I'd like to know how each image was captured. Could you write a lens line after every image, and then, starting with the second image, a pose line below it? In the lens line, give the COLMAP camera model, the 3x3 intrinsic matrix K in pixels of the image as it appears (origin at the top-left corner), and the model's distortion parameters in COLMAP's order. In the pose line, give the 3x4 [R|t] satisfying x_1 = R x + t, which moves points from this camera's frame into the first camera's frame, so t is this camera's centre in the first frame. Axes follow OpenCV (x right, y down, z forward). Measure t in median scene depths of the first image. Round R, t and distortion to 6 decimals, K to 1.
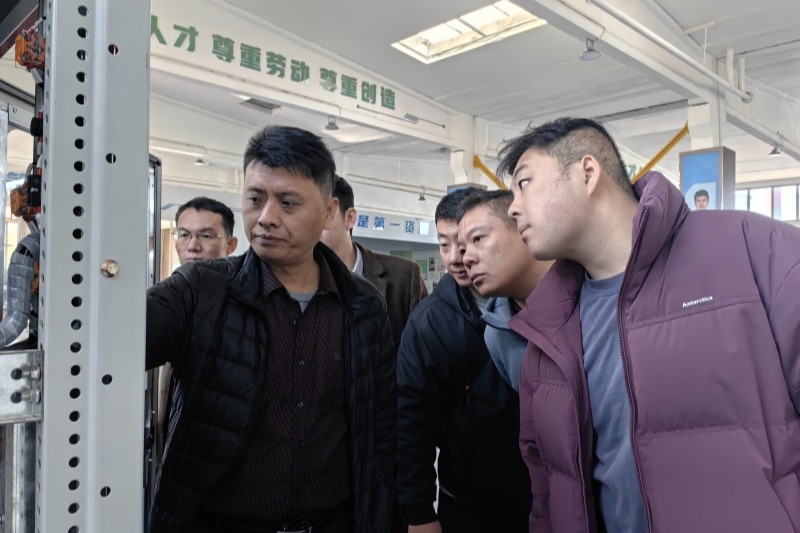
lens RADIAL K [[635.2, 0, 401.0], [0, 635.2, 269.0], [0, 0, 1]] dist [-0.002251, -0.043865]
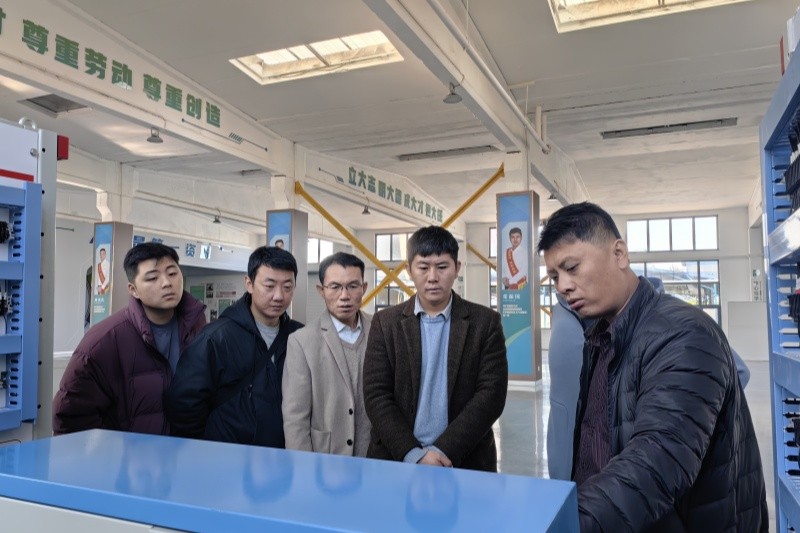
lens RADIAL K [[635.2, 0, 400.6], [0, 635.2, 265.9], [0, 0, 1]] dist [-0.002251, -0.043865]
pose [[0.924435, 0.024973, 0.380521, -0.125495], [-0.007189, 0.998817, -0.048084, -0.001415], [-0.381272, 0.041715, 0.923521, 0.035282]]
